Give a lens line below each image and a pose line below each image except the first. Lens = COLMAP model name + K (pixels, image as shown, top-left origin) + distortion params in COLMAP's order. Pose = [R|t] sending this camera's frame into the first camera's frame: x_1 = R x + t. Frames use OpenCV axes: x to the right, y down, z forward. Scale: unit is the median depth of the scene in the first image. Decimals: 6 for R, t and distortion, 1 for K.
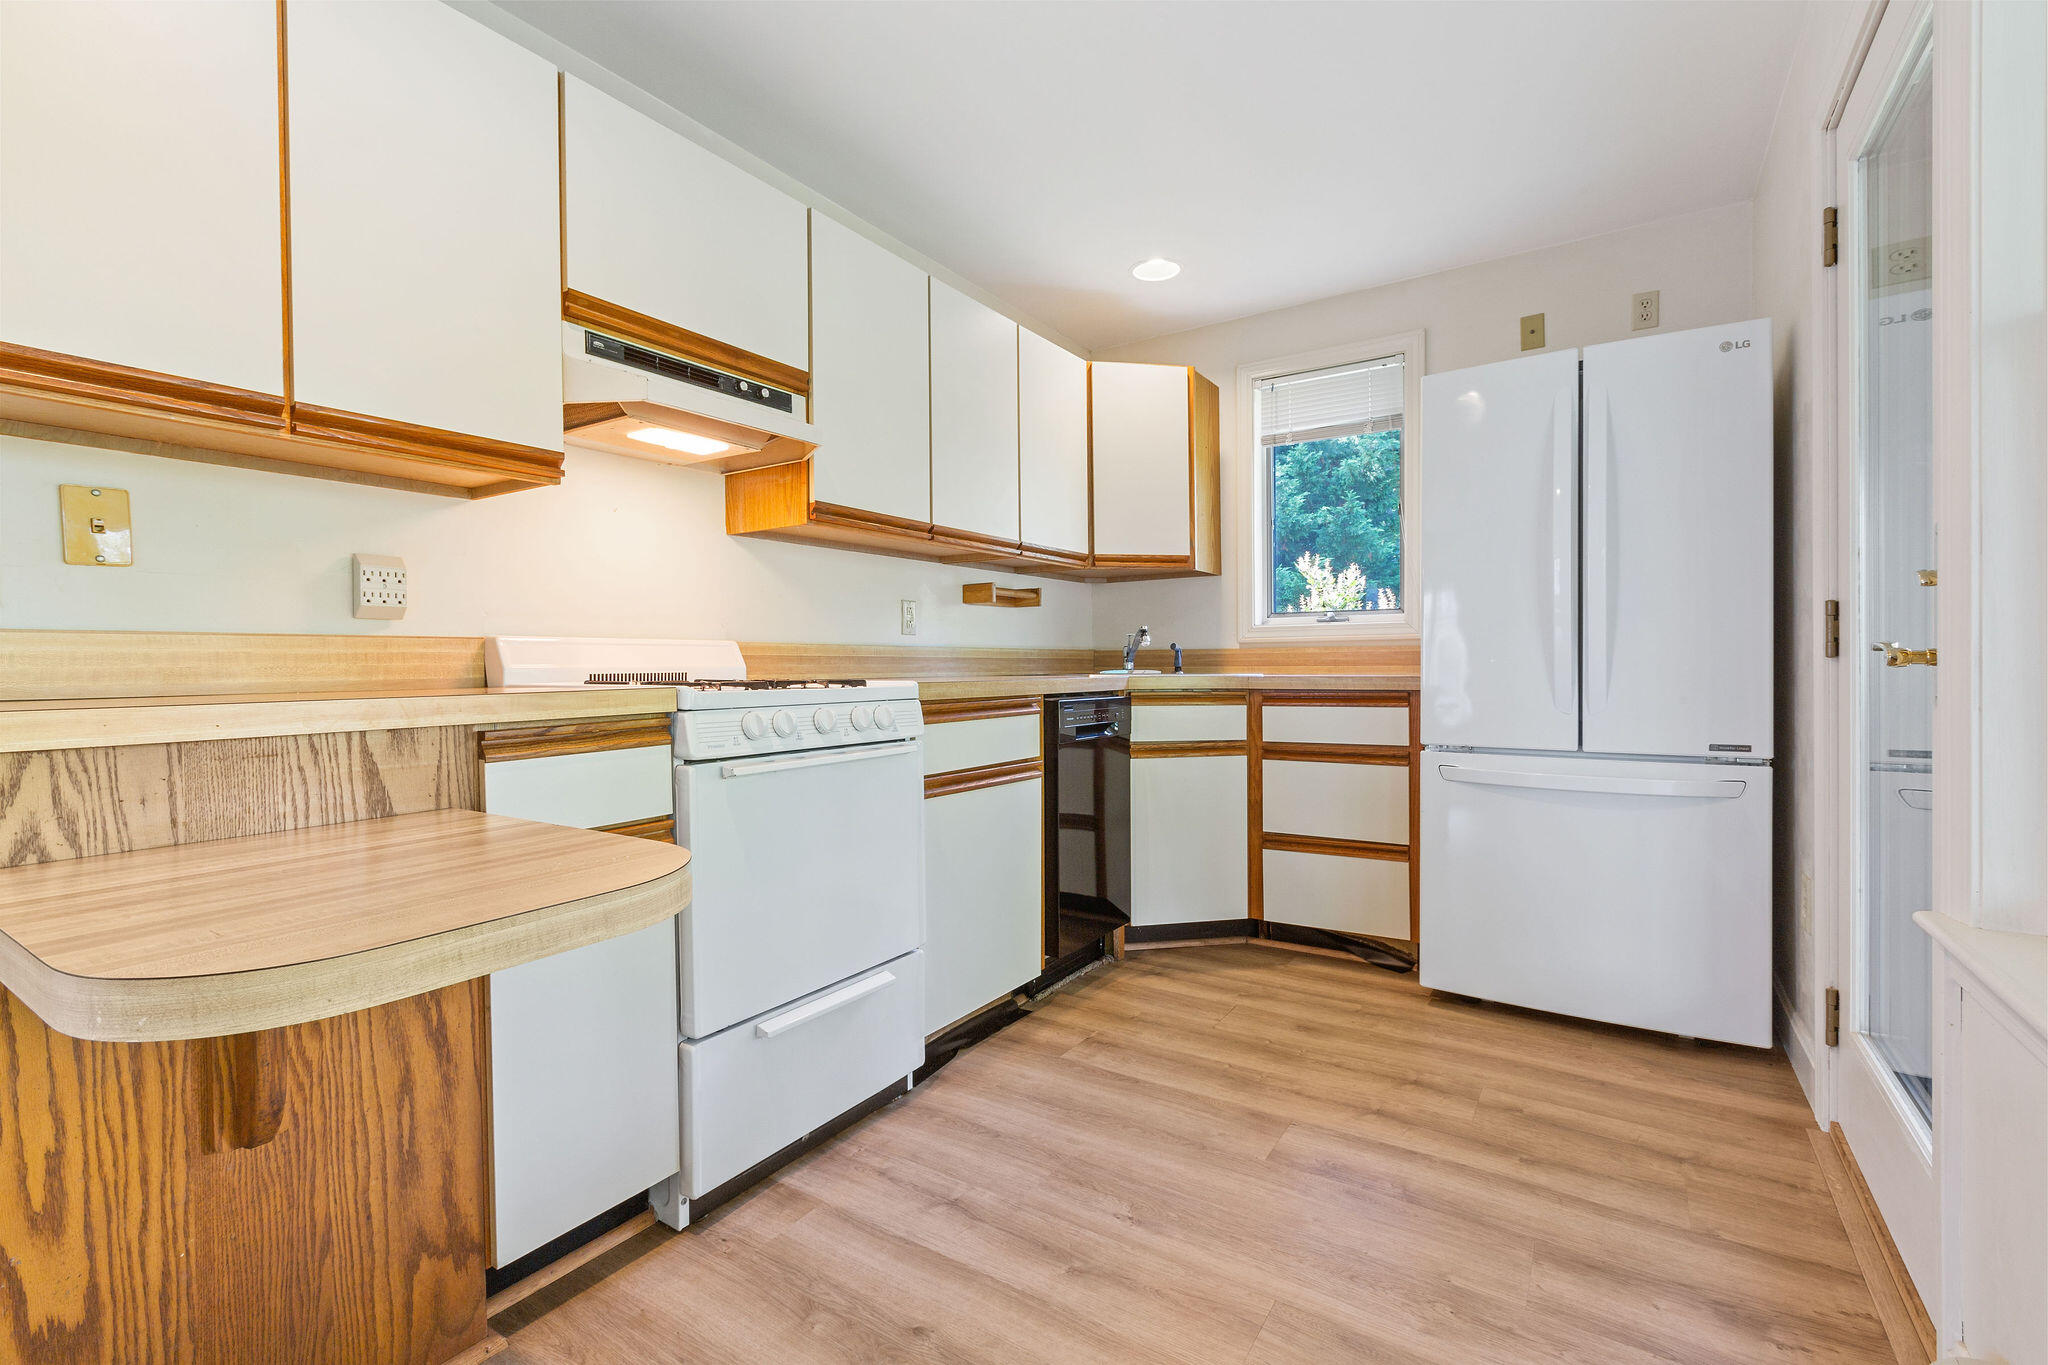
lens RADIAL K [[914.1, 0, 1014.8], [0, 914.1, 687.0], [0, 0, 1]] dist [0.004331, -0.000538]
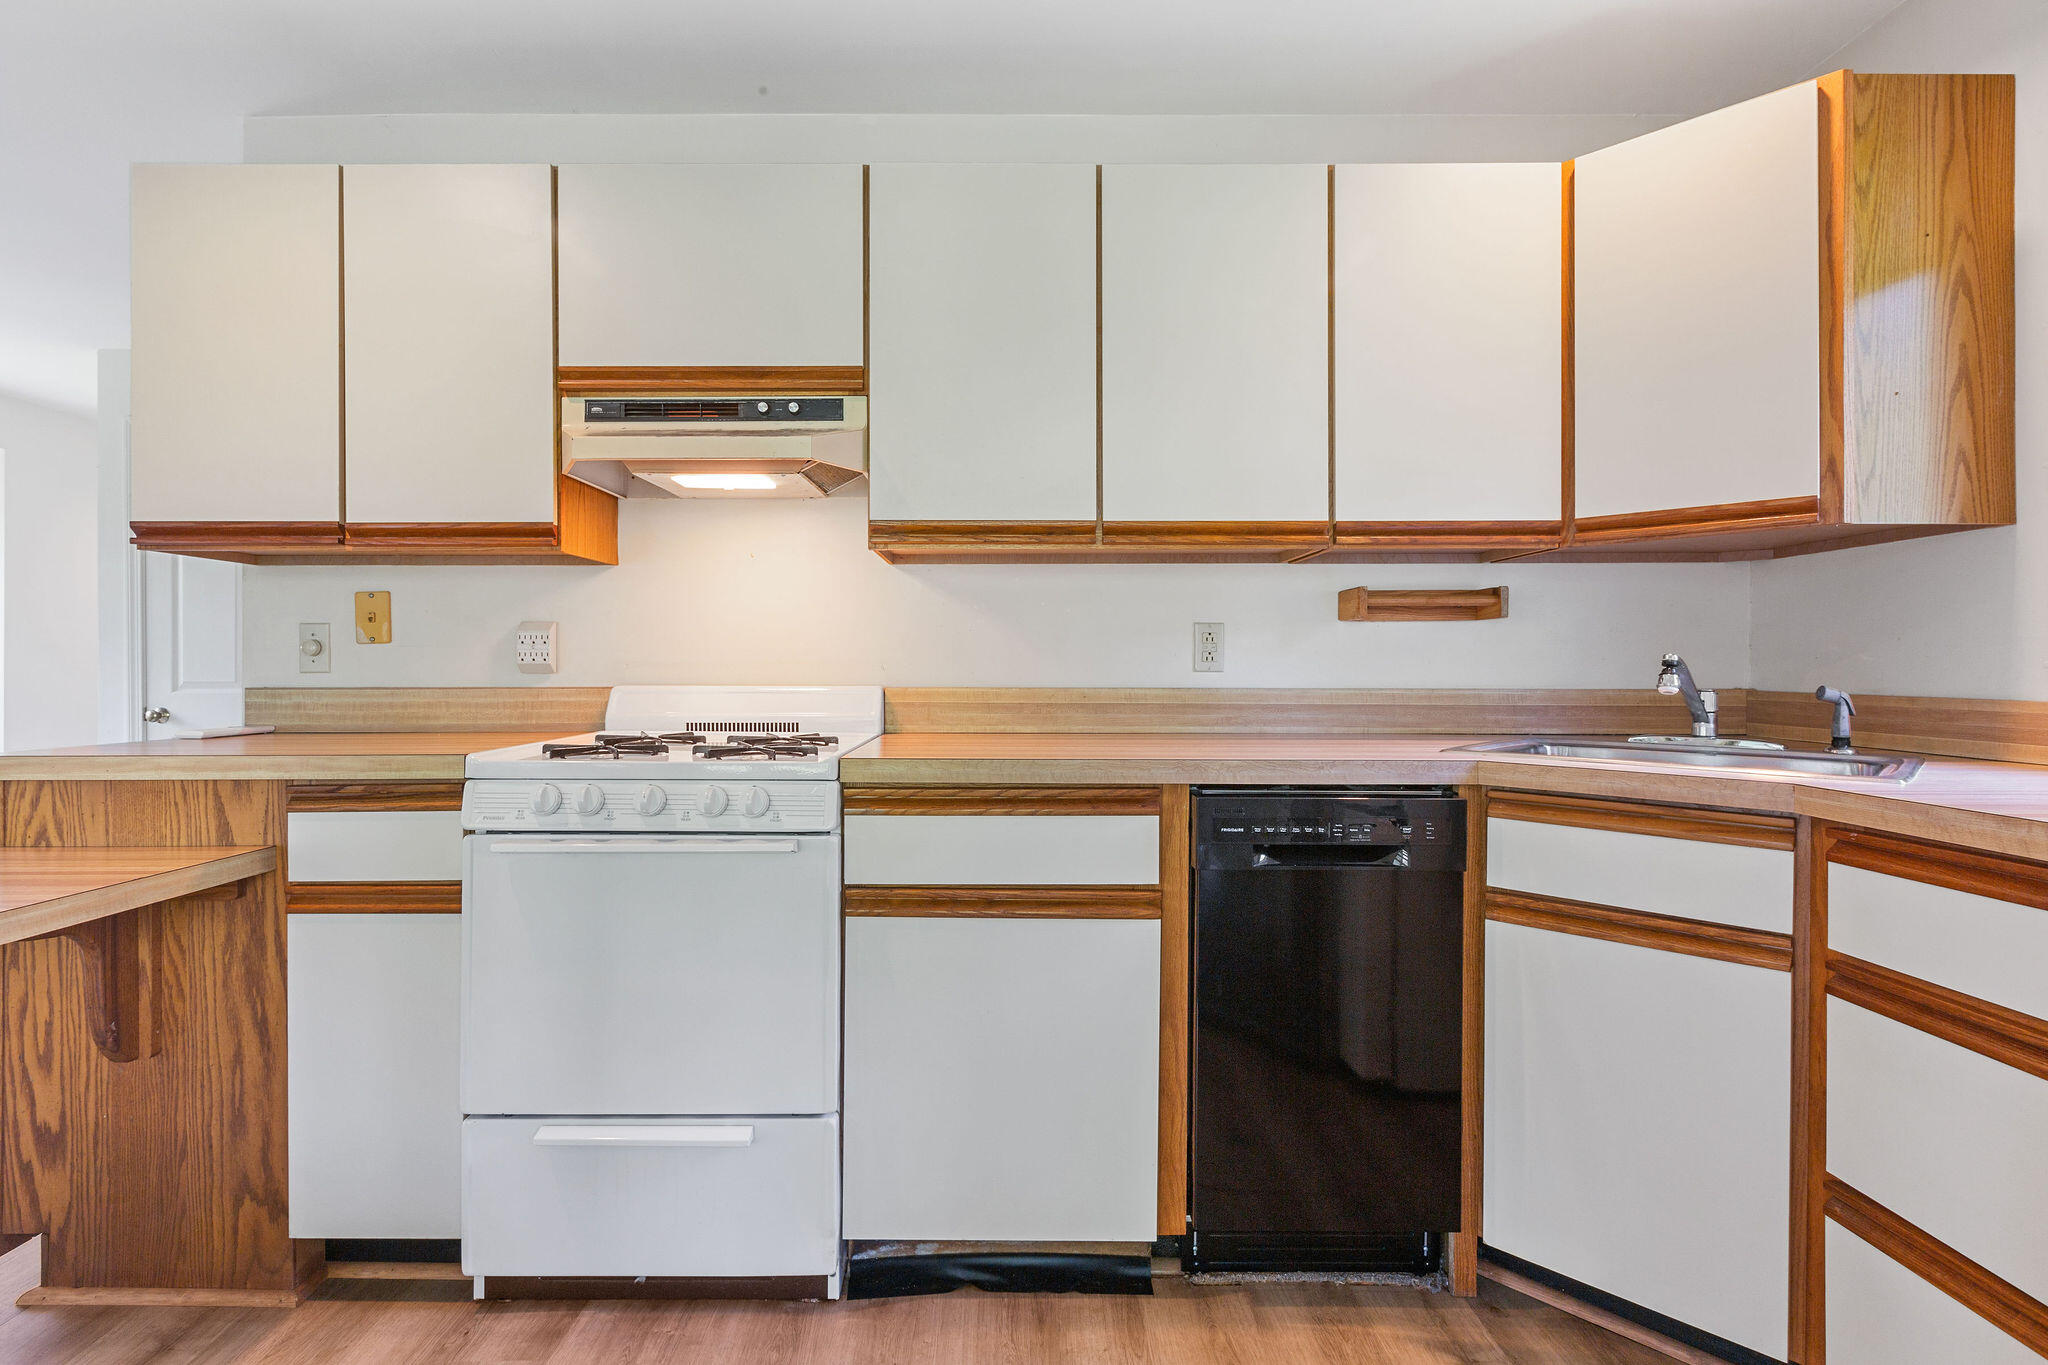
lens RADIAL K [[990.7, 0, 1017.9], [0, 990.7, 676.9], [0, 0, 1]] dist [-0.001756, -0.000252]
pose [[0.549911, 0.020051, -0.834983, 0.783428], [-0.025689, 0.999645, 0.007087, -0.097824], [0.834828, 0.017552, 0.550231, 0.826799]]
